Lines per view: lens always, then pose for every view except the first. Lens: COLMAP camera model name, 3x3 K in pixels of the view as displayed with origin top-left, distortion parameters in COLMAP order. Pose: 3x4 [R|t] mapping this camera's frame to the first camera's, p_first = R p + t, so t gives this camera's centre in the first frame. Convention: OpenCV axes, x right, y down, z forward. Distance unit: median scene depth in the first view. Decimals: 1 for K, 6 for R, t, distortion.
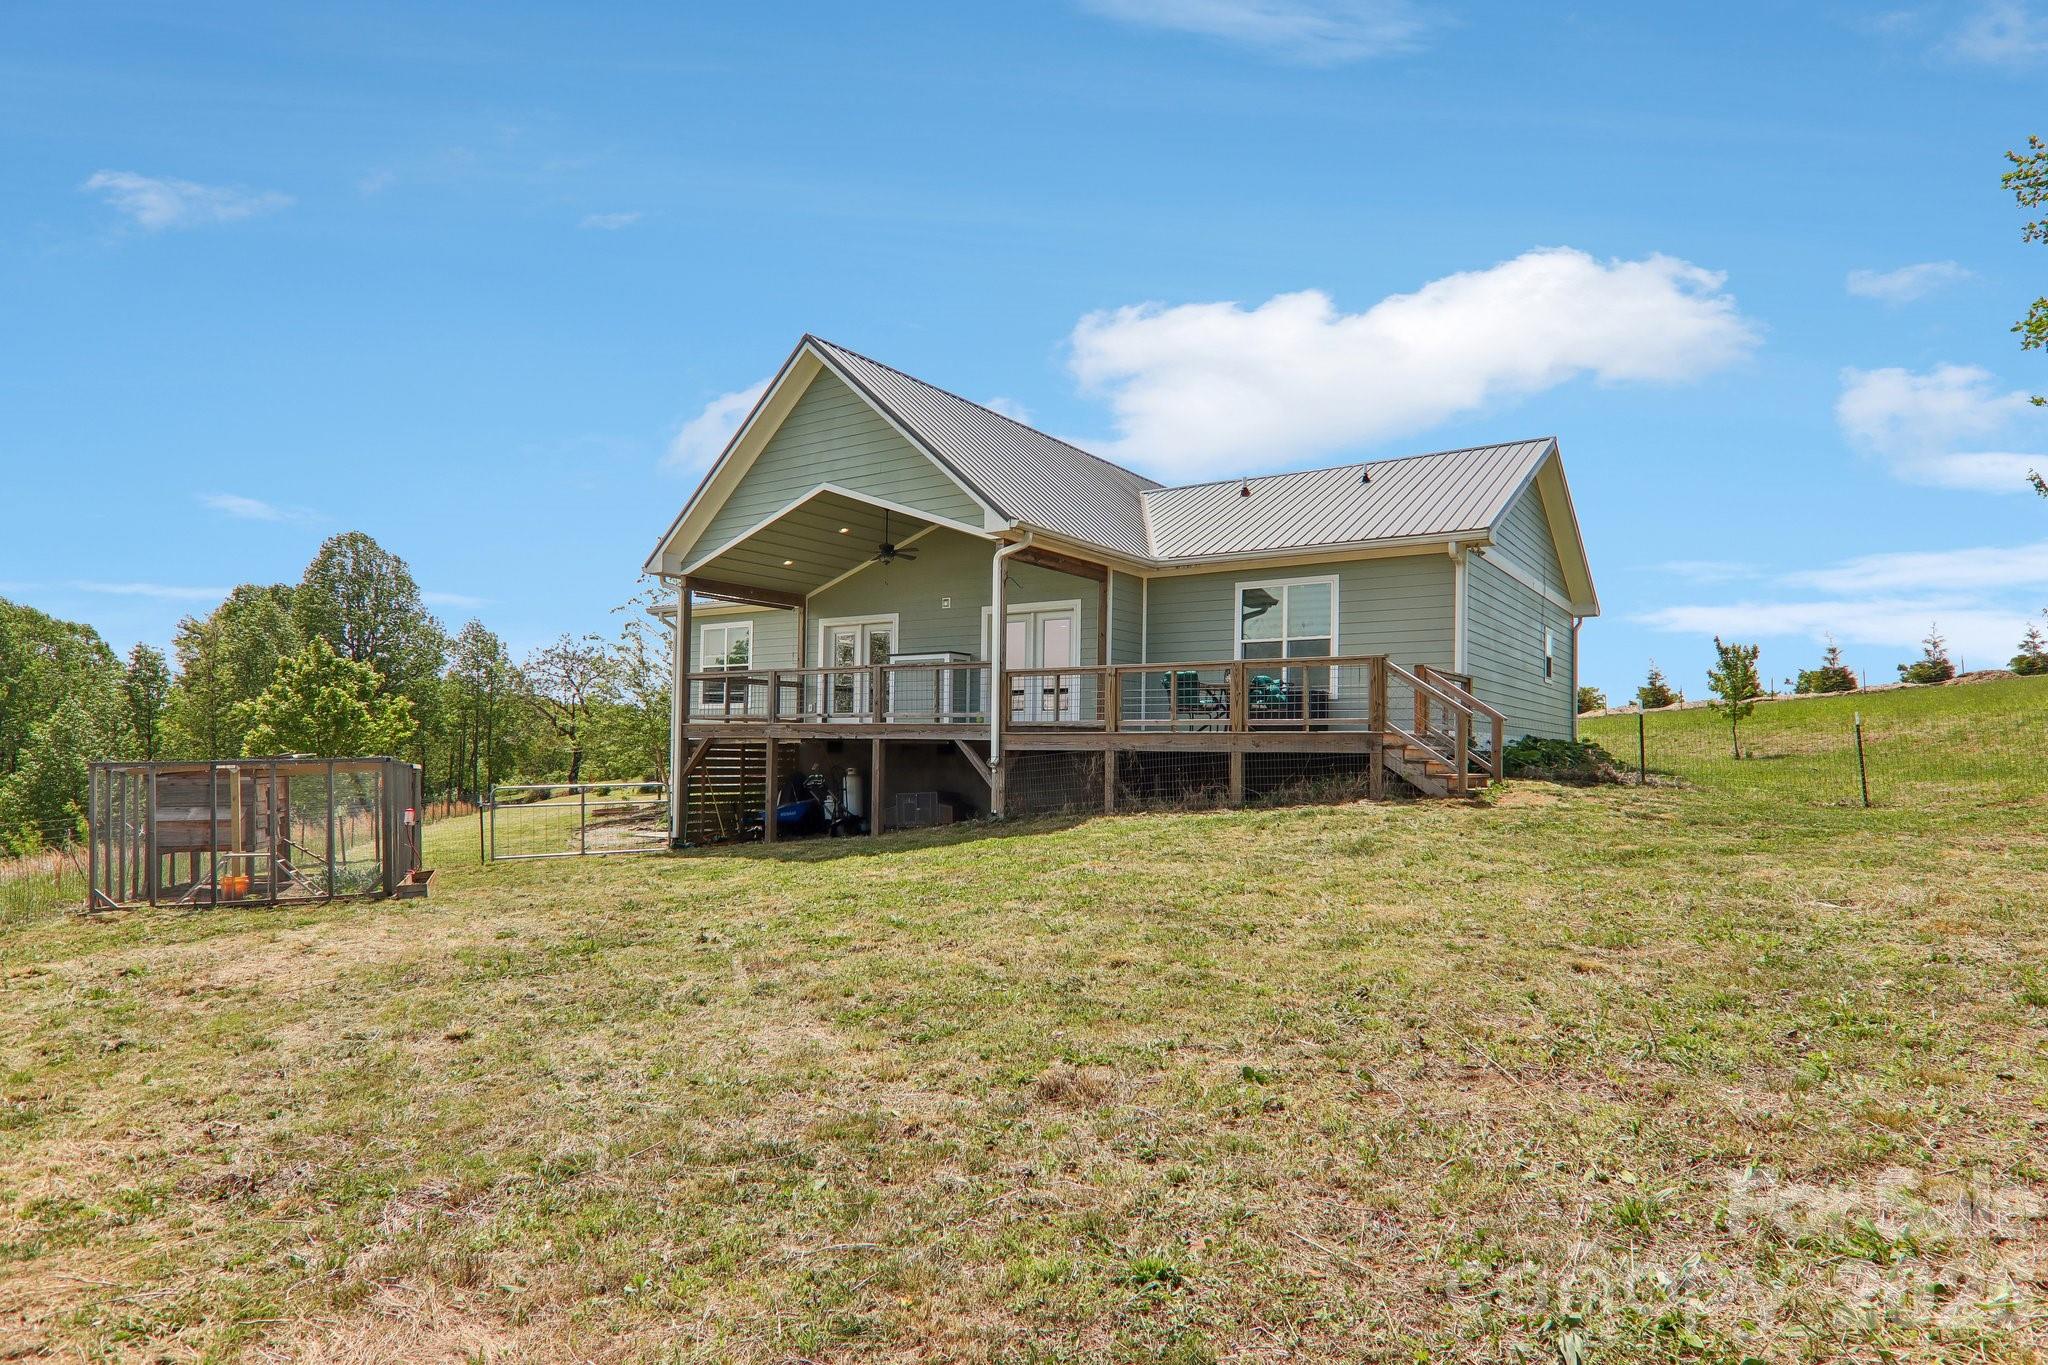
lens RADIAL K [[1148.4, 0, 1034.7], [0, 1148.4, 681.5], [0, 0, 1]] dist [-0.004340, -0.012770]
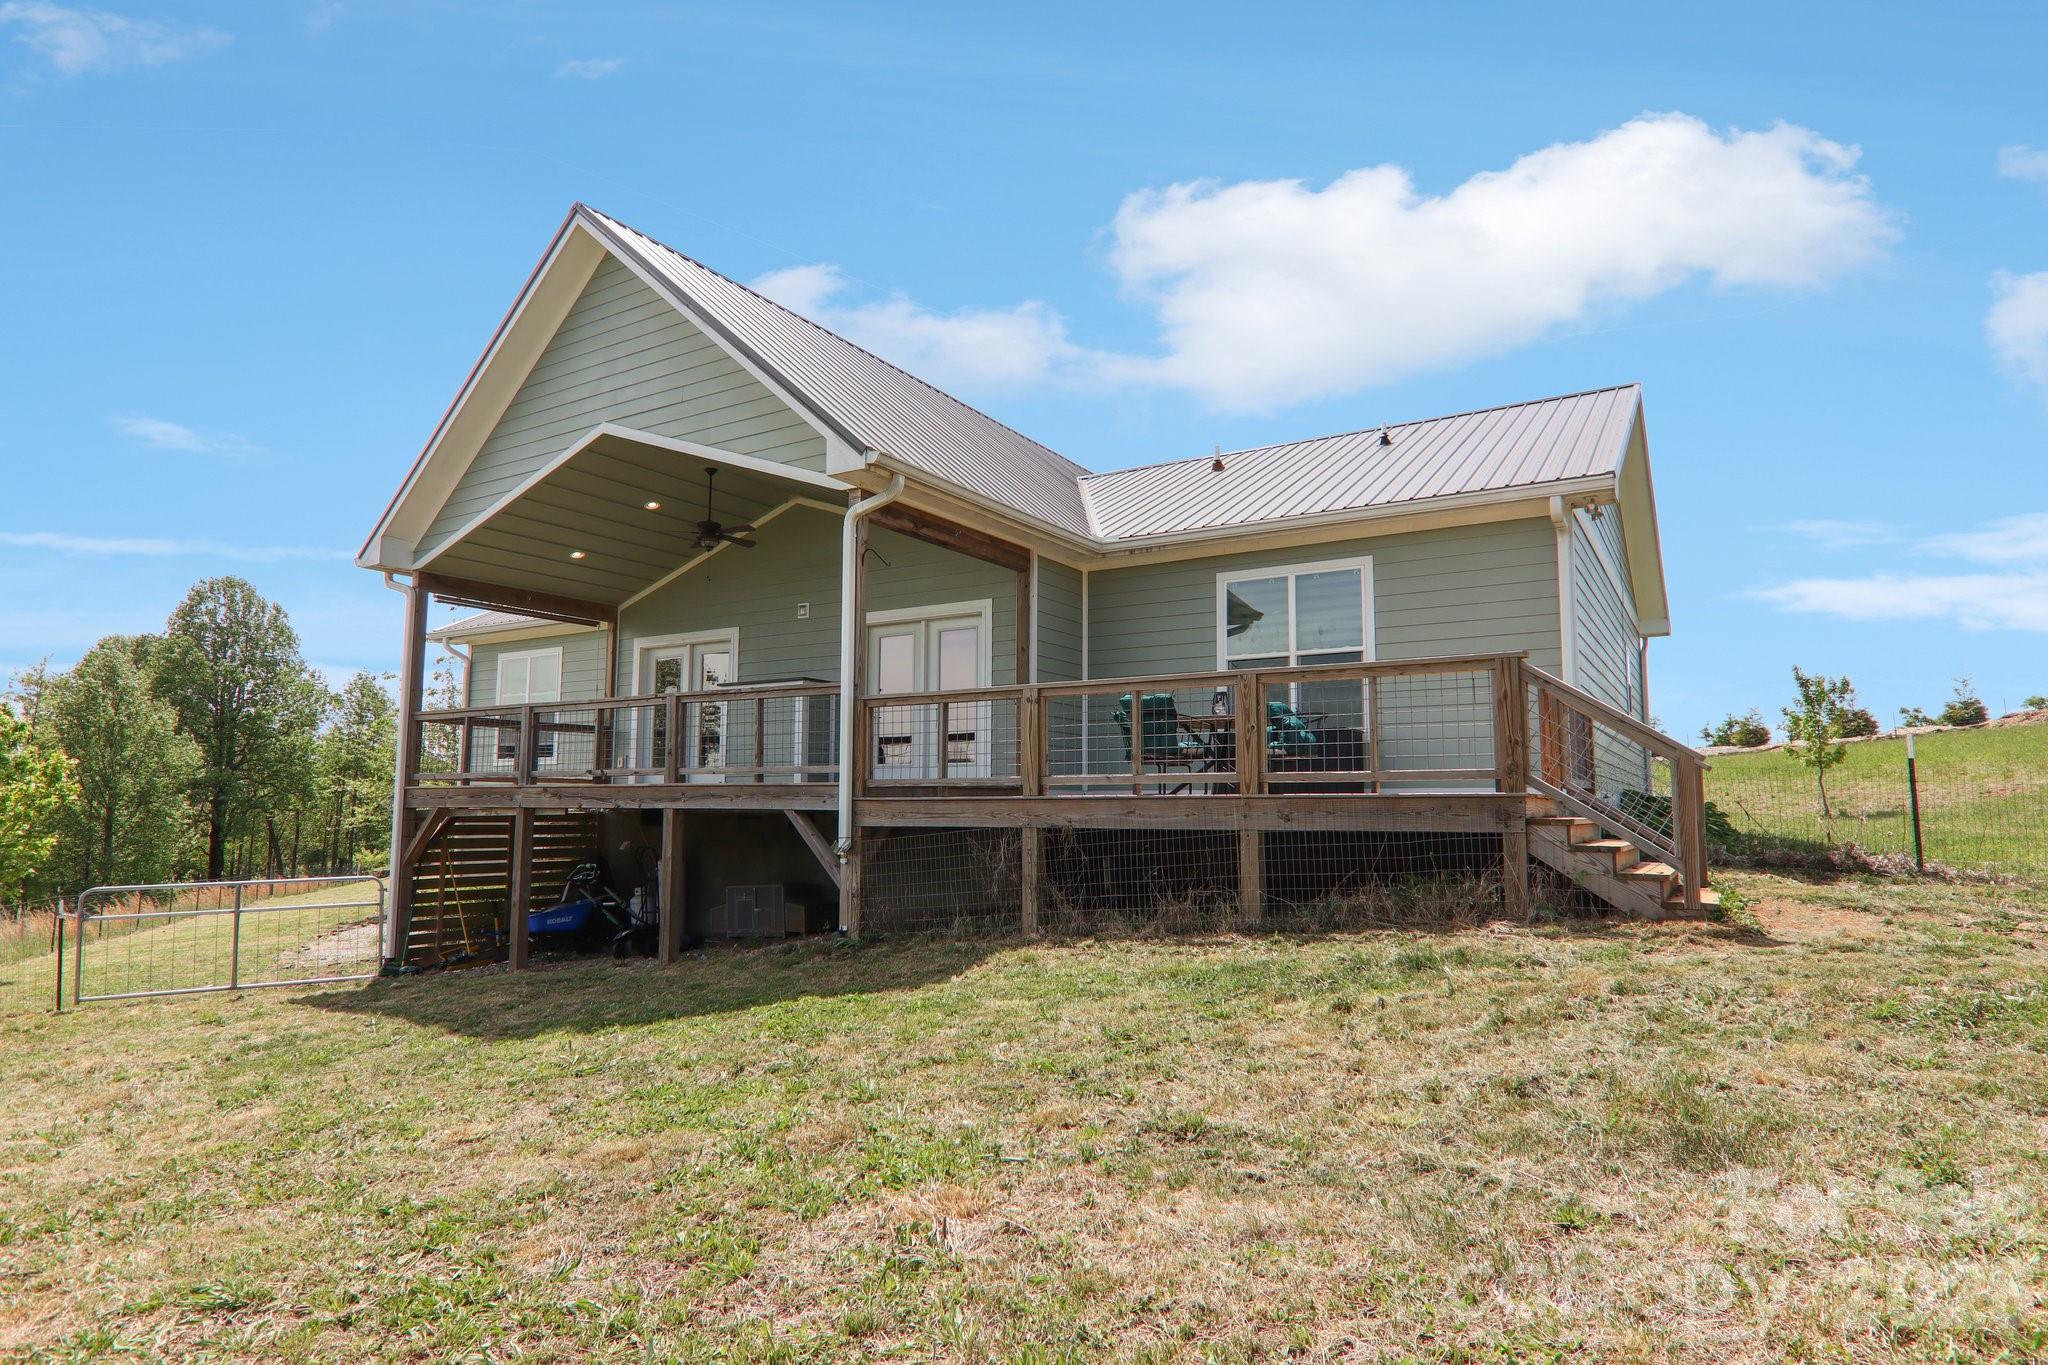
lens RADIAL K [[1148.4, 0, 1003.2], [0, 1148.4, 671.9], [0, 0, 1]] dist [-0.004340, -0.012770]
pose [[0.999655, -0.006064, 0.025547, 0.030299], [0.007521, 0.998327, -0.057338, 0.011177], [-0.025157, 0.057510, 0.998028, 0.330288]]
